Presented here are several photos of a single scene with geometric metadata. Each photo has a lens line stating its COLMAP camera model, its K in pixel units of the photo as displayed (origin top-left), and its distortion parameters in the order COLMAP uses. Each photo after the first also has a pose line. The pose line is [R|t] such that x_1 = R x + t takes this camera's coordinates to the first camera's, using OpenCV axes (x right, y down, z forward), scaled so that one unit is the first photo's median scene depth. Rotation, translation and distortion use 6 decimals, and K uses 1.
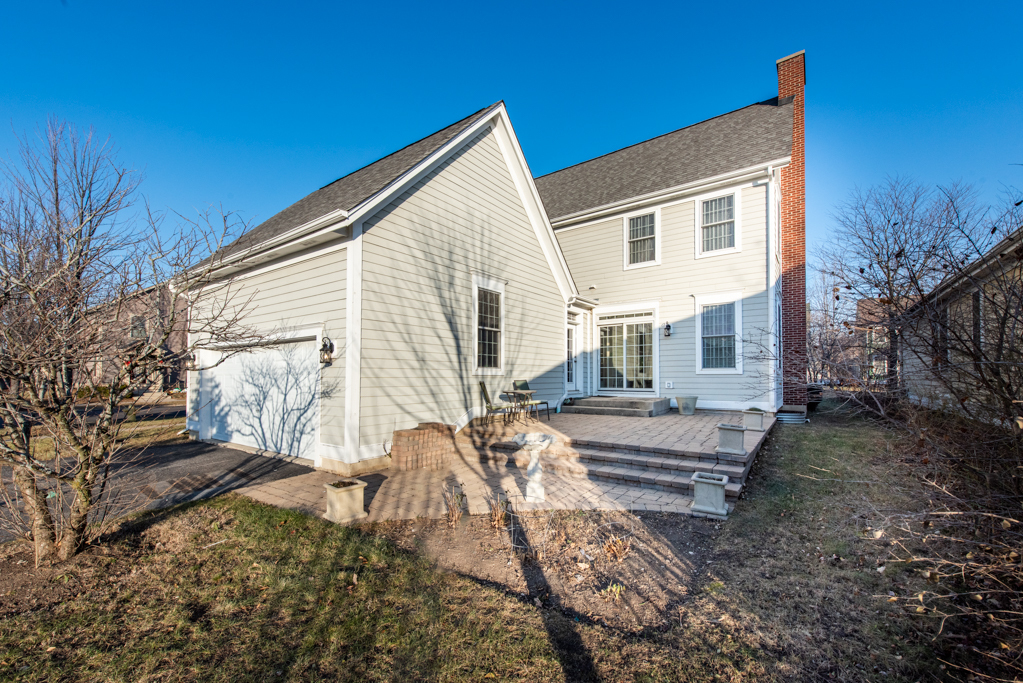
lens RADIAL K [[395.8, 0, 525.5], [0, 395.8, 371.9], [0, 0, 1]] dist [0.014123, -0.001545]
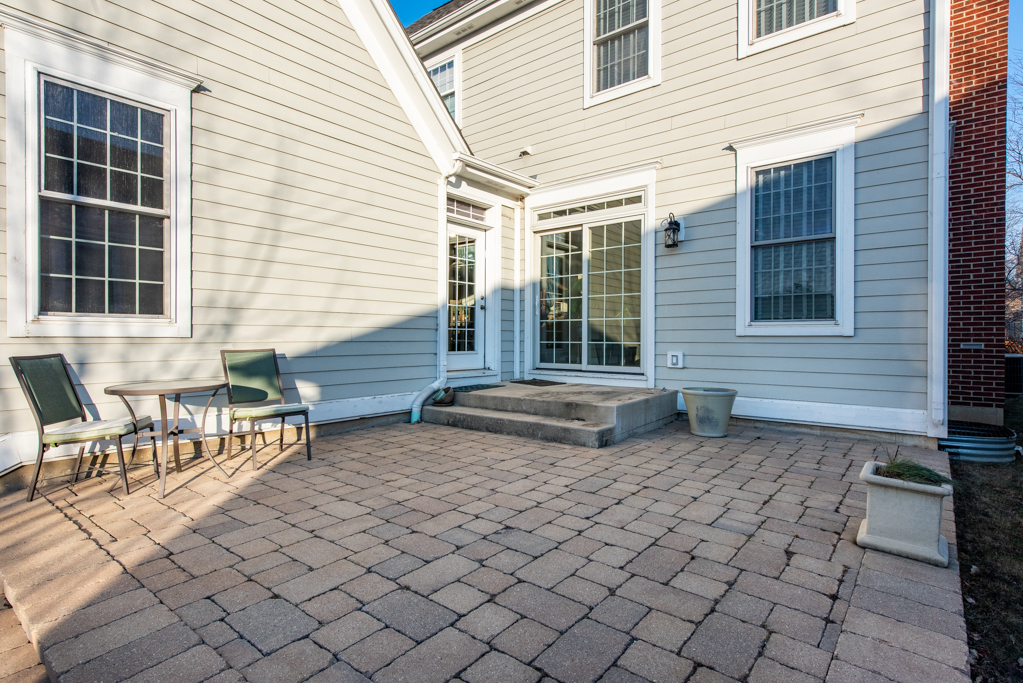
lens RADIAL K [[518.3, 0, 513.2], [0, 518.3, 342.0], [0, 0, 1]] dist [0.011823, -0.000506]
pose [[0.997996, 0.003145, -0.063196, 0.227908], [-0.001750, 0.999754, 0.022118, 0.001185], [0.063250, -0.021963, 0.997756, 0.435258]]
